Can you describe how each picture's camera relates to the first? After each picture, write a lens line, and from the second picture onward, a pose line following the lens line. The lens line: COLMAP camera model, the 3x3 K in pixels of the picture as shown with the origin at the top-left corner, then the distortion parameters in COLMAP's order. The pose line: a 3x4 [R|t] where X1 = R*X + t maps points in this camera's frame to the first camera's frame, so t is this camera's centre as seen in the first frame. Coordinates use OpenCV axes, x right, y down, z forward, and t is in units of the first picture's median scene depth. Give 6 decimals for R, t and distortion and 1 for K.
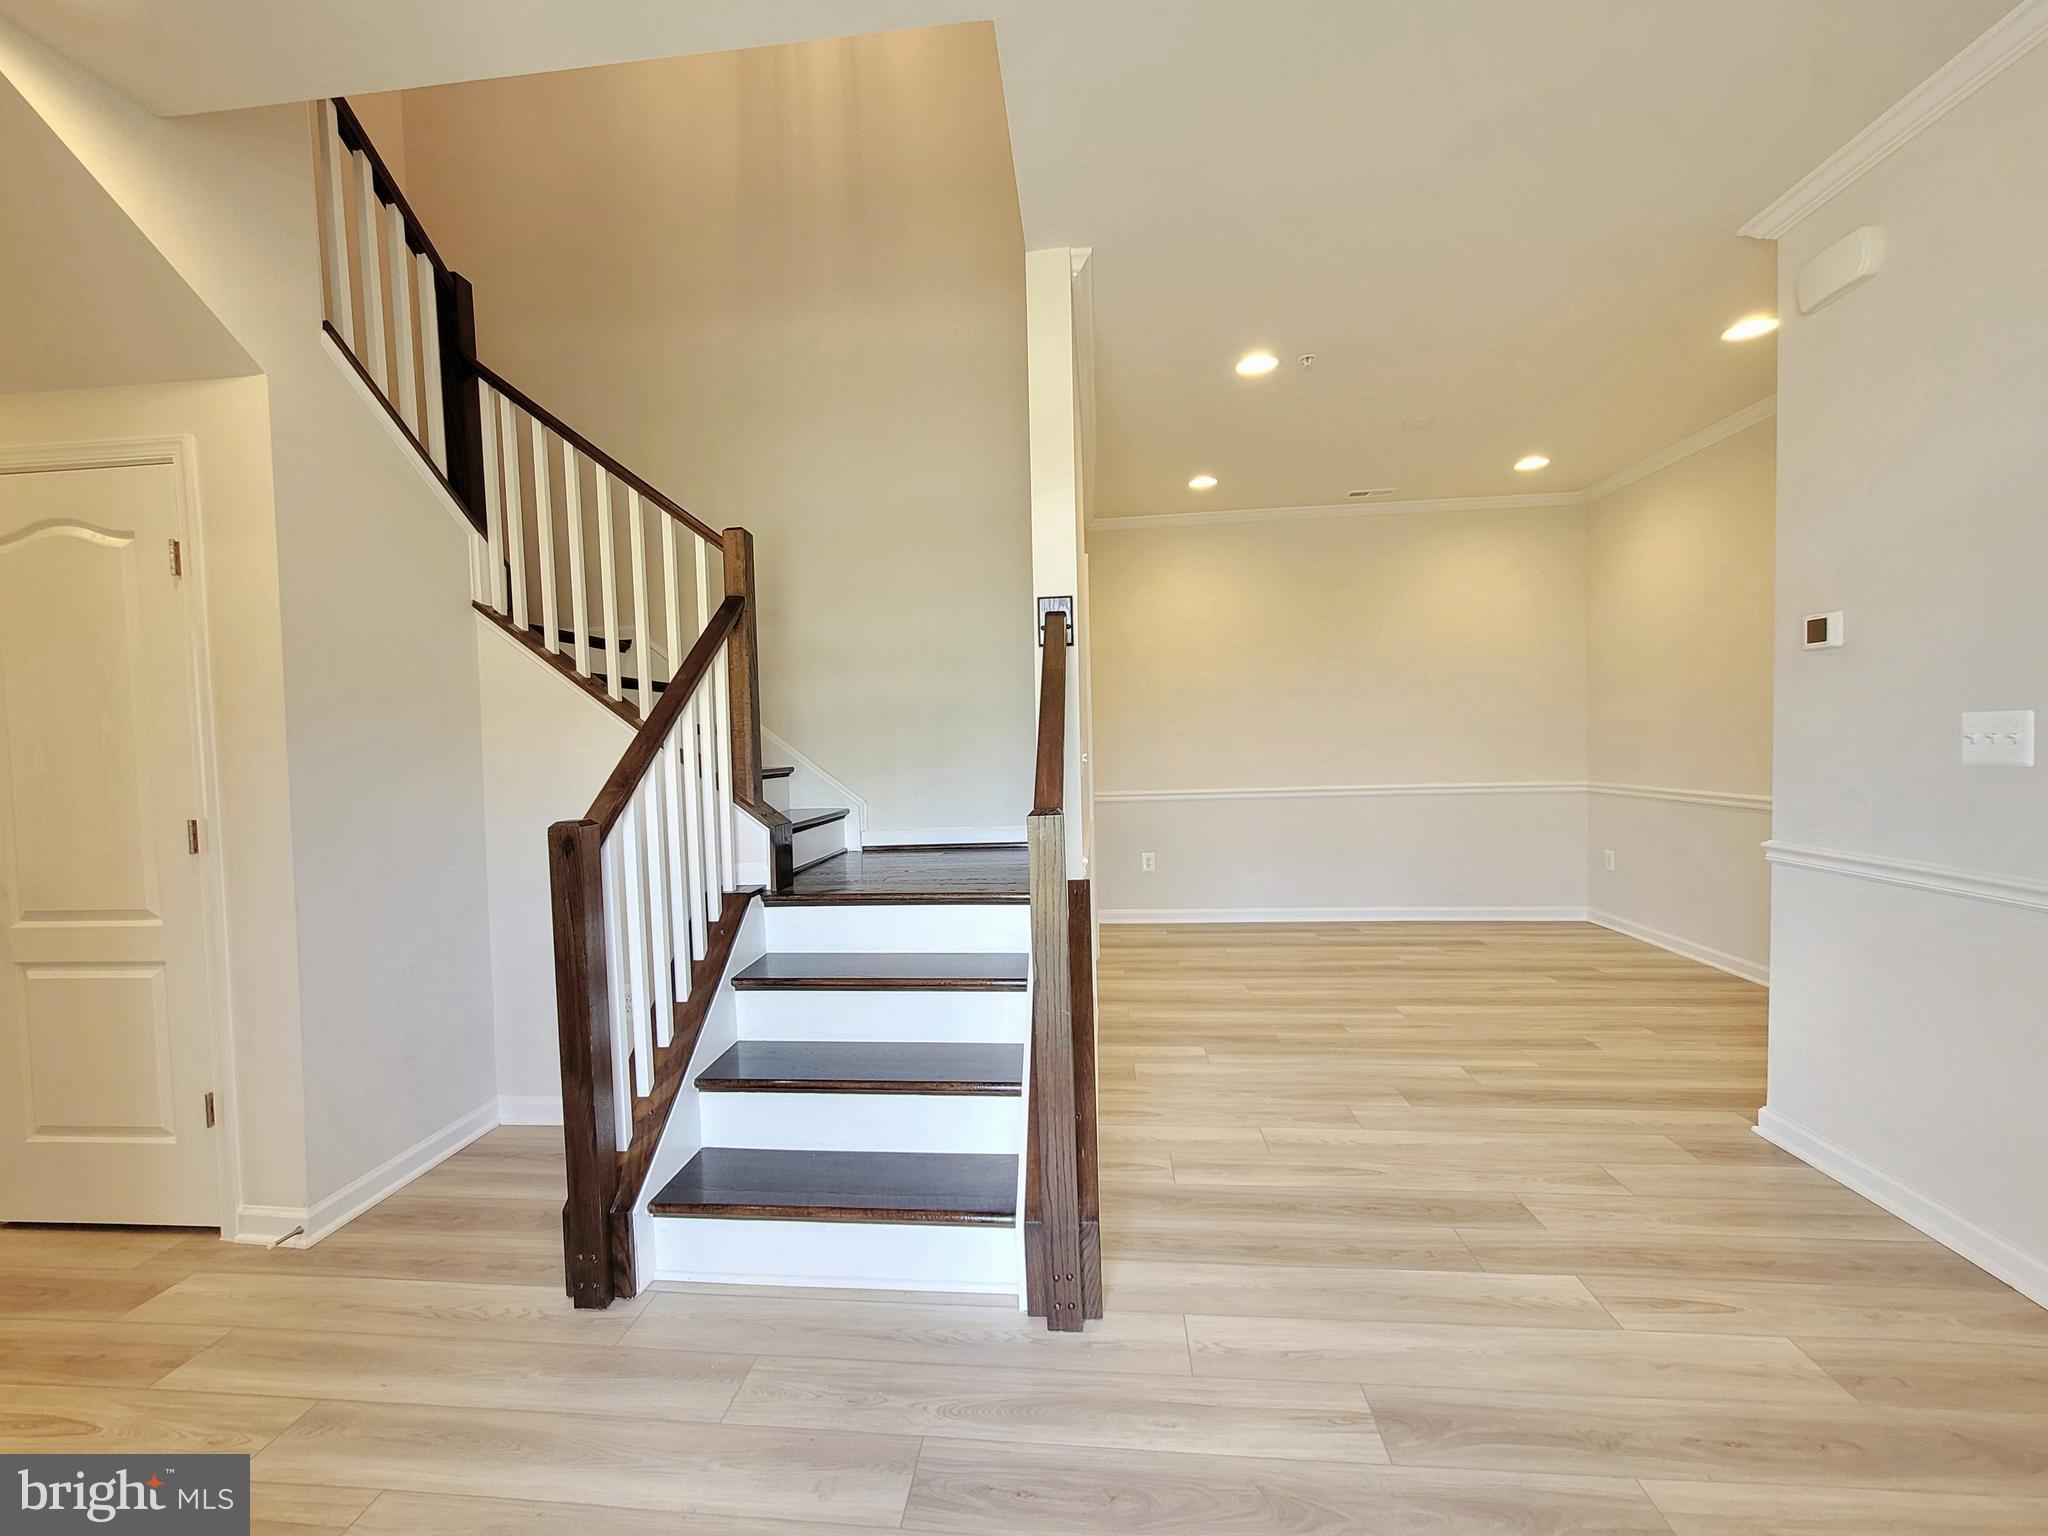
lens RADIAL K [[839.1, 0, 1027.9], [0, 839.1, 772.4], [0, 0, 1]] dist [-0.003860, -0.000504]
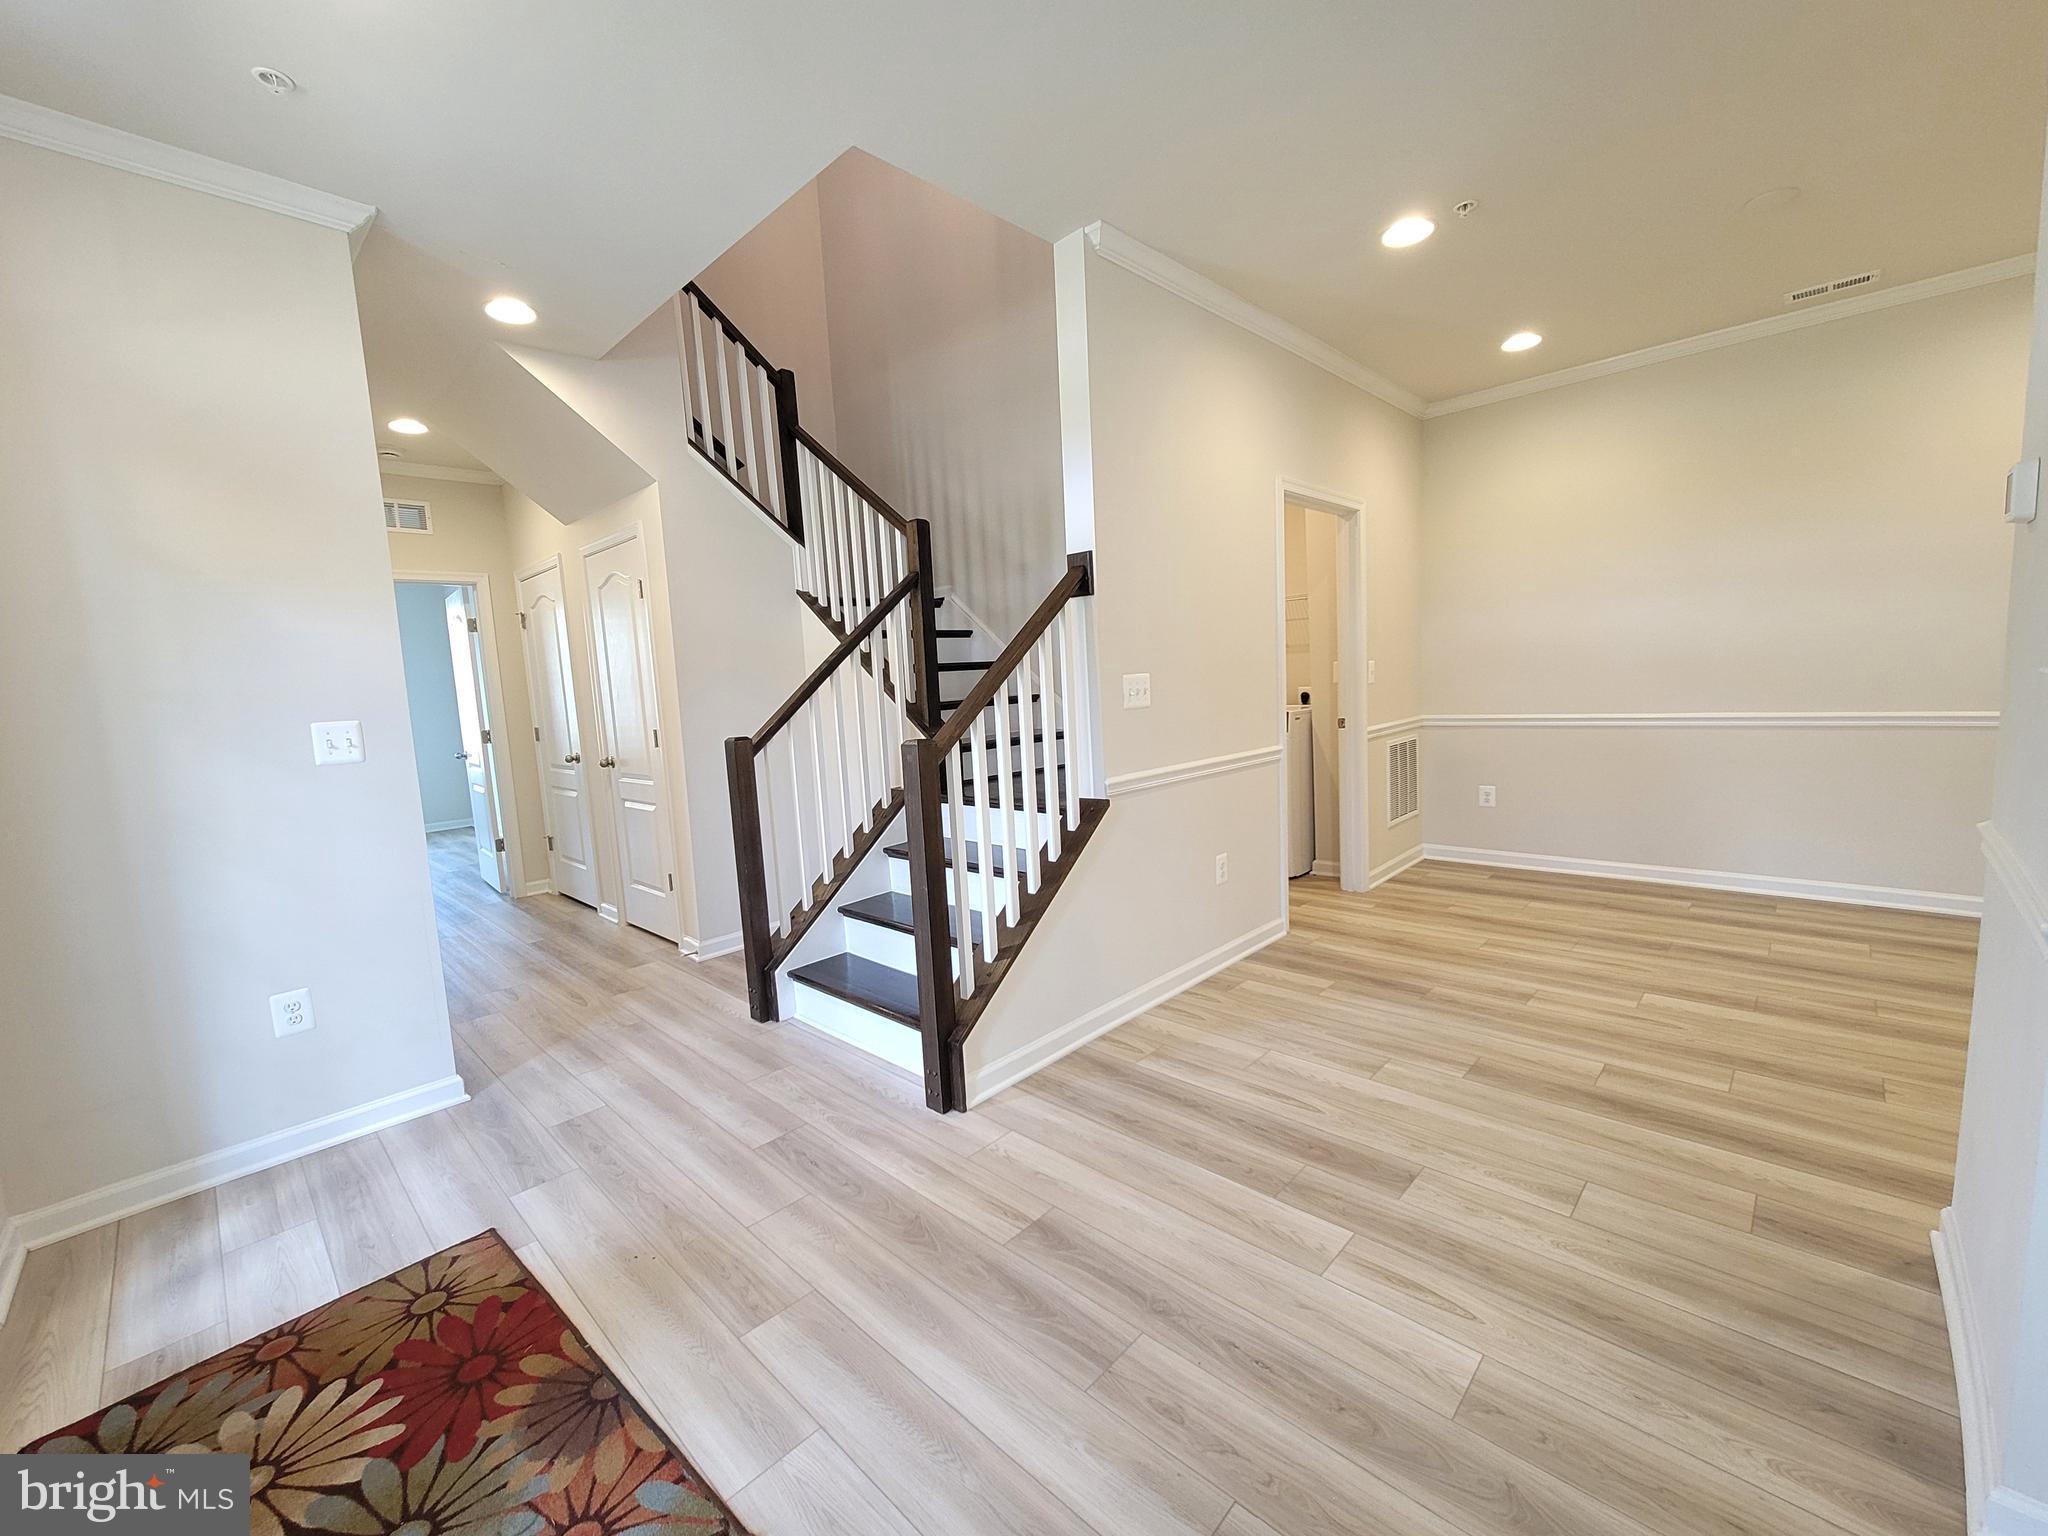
lens RADIAL K [[845.6, 0, 1010.7], [0, 845.6, 771.8], [0, 0, 1]] dist [0.000213, -0.001377]
pose [[0.777571, 0.056501, -0.626251, 0.650642], [0.009540, 0.994780, 0.101594, -0.027137], [0.628722, -0.084971, 0.772973, 0.020062]]
